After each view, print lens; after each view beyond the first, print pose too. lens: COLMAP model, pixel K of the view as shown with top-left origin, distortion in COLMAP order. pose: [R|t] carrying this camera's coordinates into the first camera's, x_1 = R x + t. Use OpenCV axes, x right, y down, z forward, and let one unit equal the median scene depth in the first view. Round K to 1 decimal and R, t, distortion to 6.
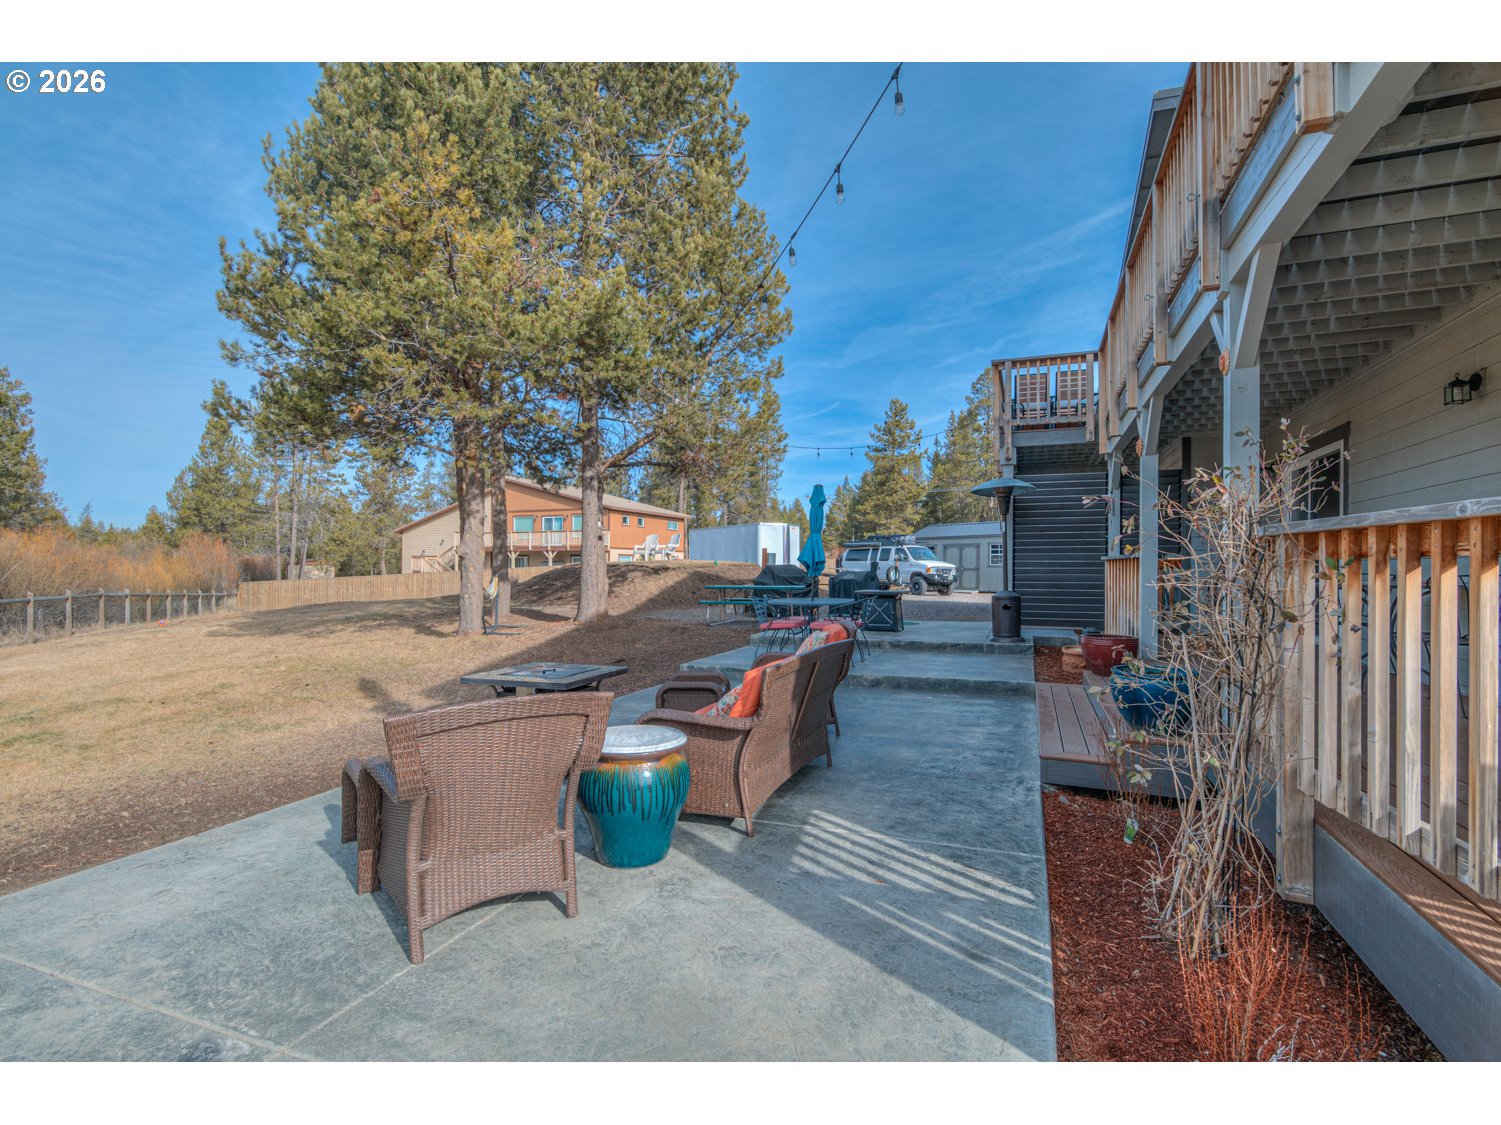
lens RADIAL K [[731.1, 0, 747.2], [0, 731.1, 565.9], [0, 0, 1]] dist [-0.001386, 0.000977]
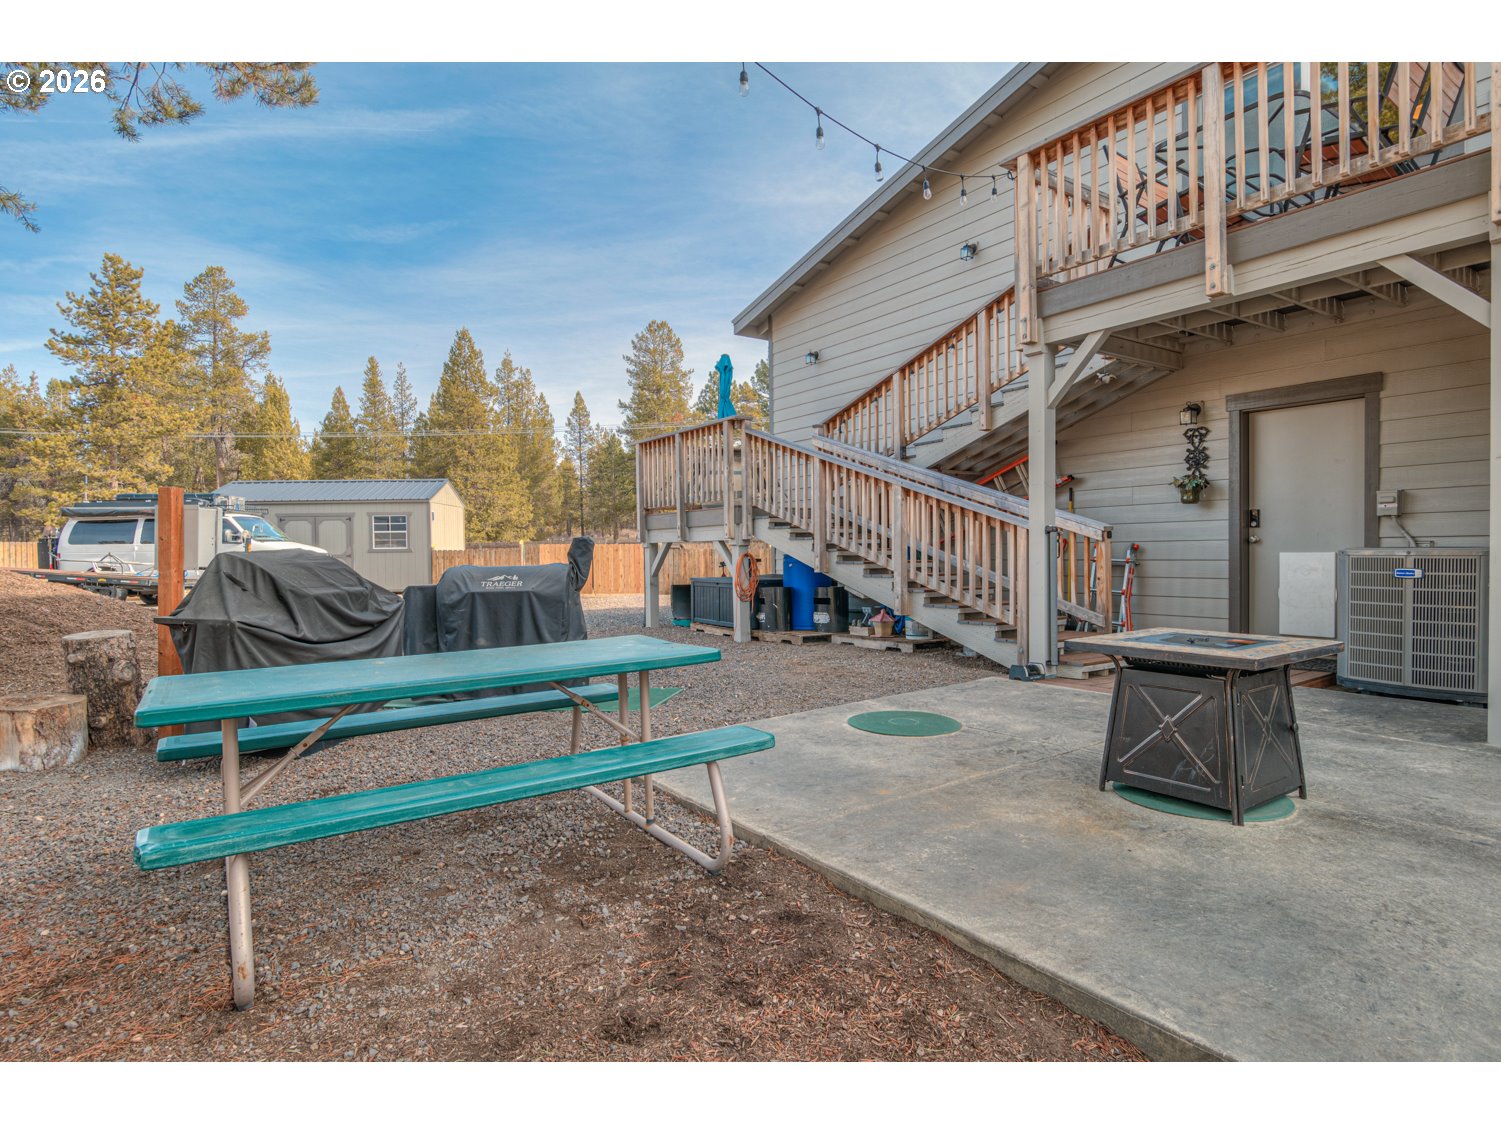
lens RADIAL K [[810.0, 0, 750.5], [0, 810.0, 562.5], [0, 0, 1]] dist [-0.003003, -0.001751]
pose [[0.567129, -0.027487, 0.823171, -0.049472], [0.014972, 0.999622, 0.023064, -0.000775], [-0.823493, -0.000756, 0.567326, 0.352595]]
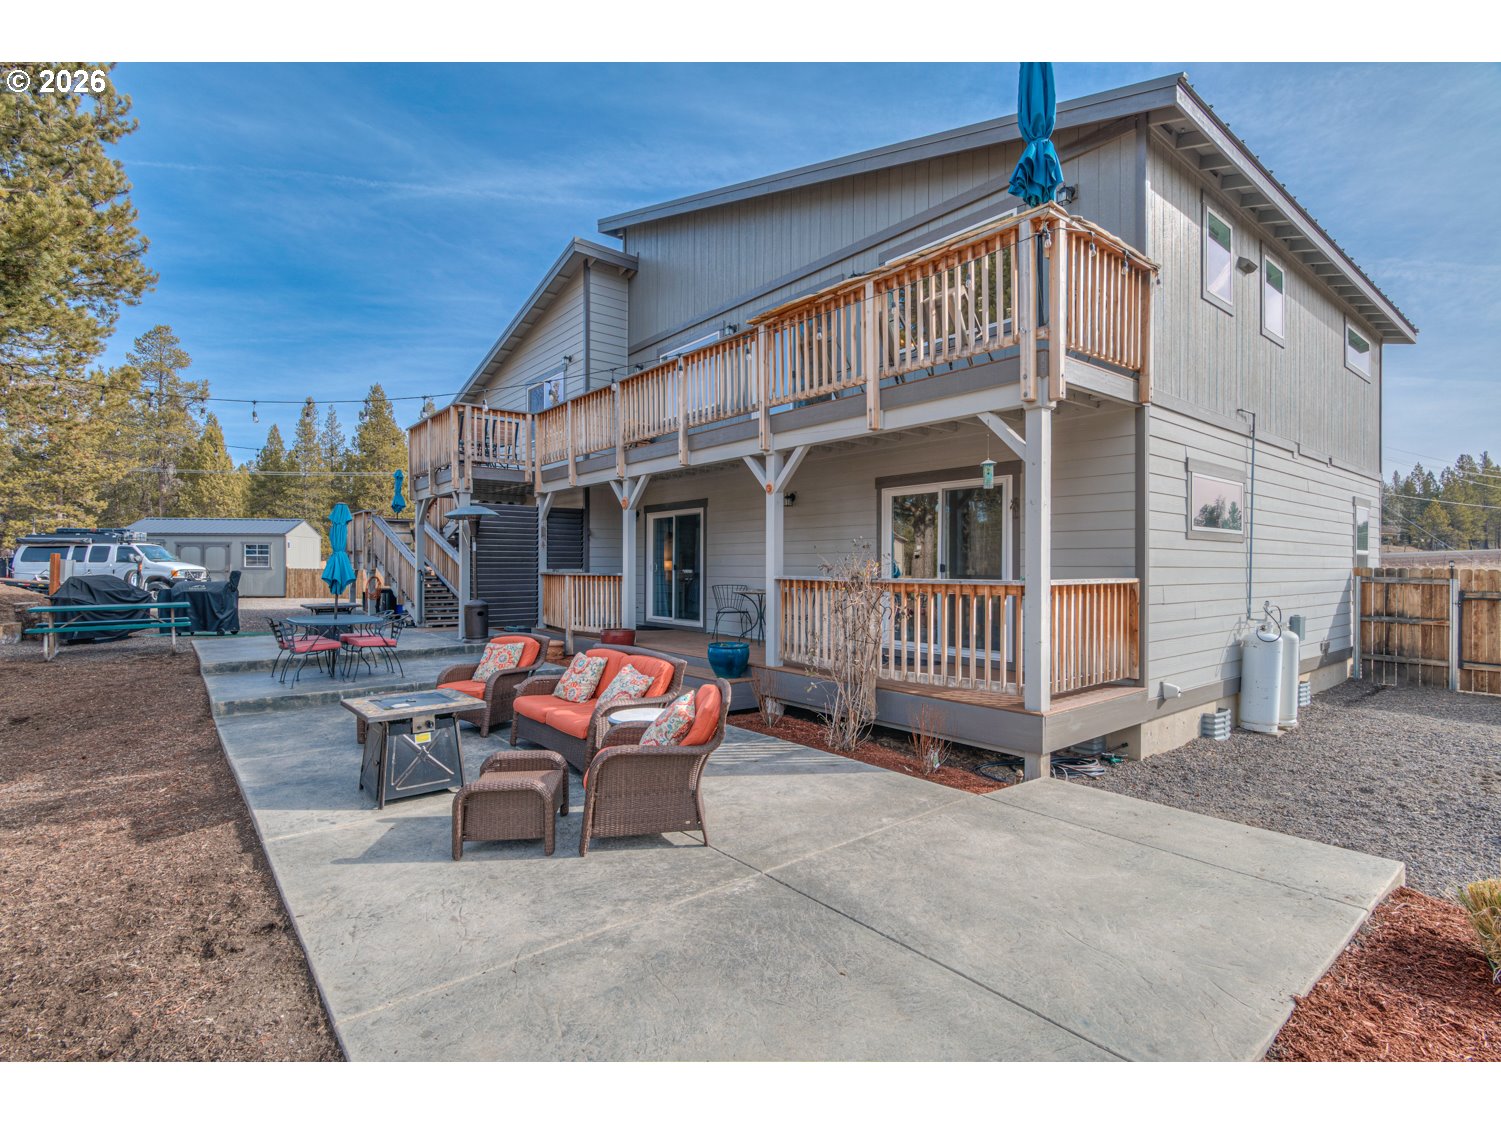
lens RADIAL K [[731.1, 0, 747.2], [0, 731.1, 565.9], [0, 0, 1]] dist [-0.001386, 0.000977]
pose [[0.500858, -0.004690, 0.865517, -0.141182], [-0.001942, 0.999977, 0.006542, -0.009350], [-0.865527, -0.004958, 0.500837, 0.004999]]
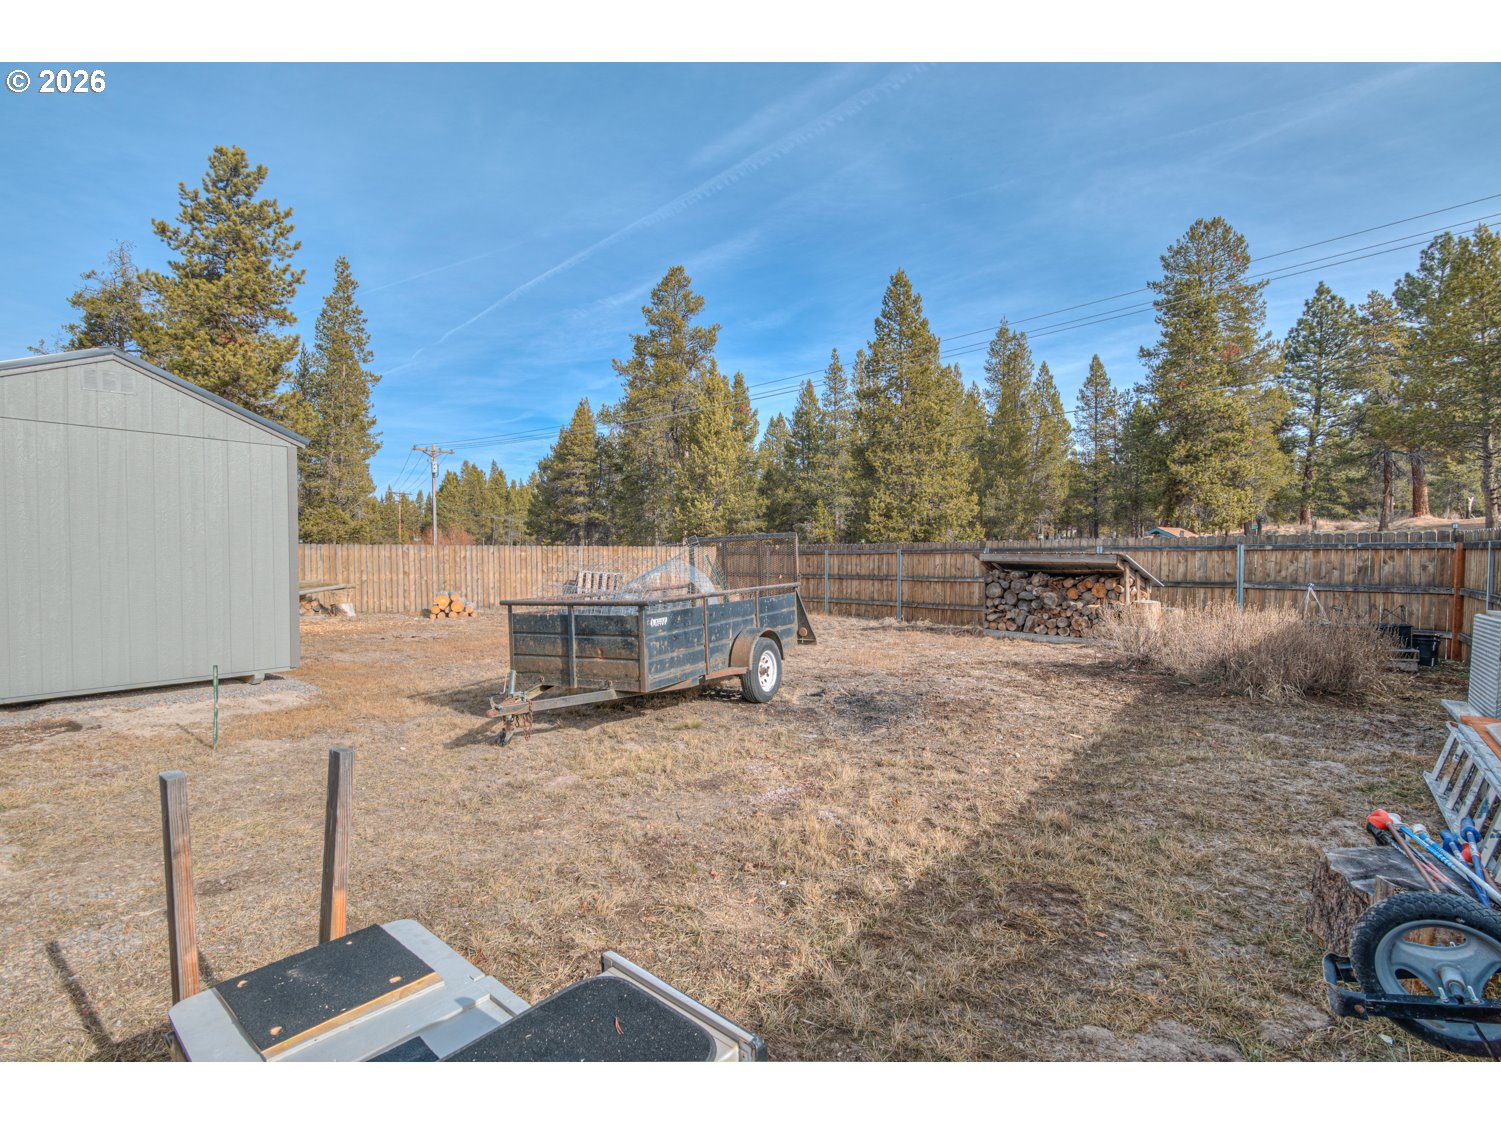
lens RADIAL K [[731.1, 0, 747.2], [0, 731.1, 565.9], [0, 0, 1]] dist [-0.001386, 0.000977]
pose [[0.967225, -0.011441, 0.253664, 0.539113], [0.006678, 0.999785, 0.019629, -0.004455], [-0.253834, -0.017291, 0.967093, 0.757874]]
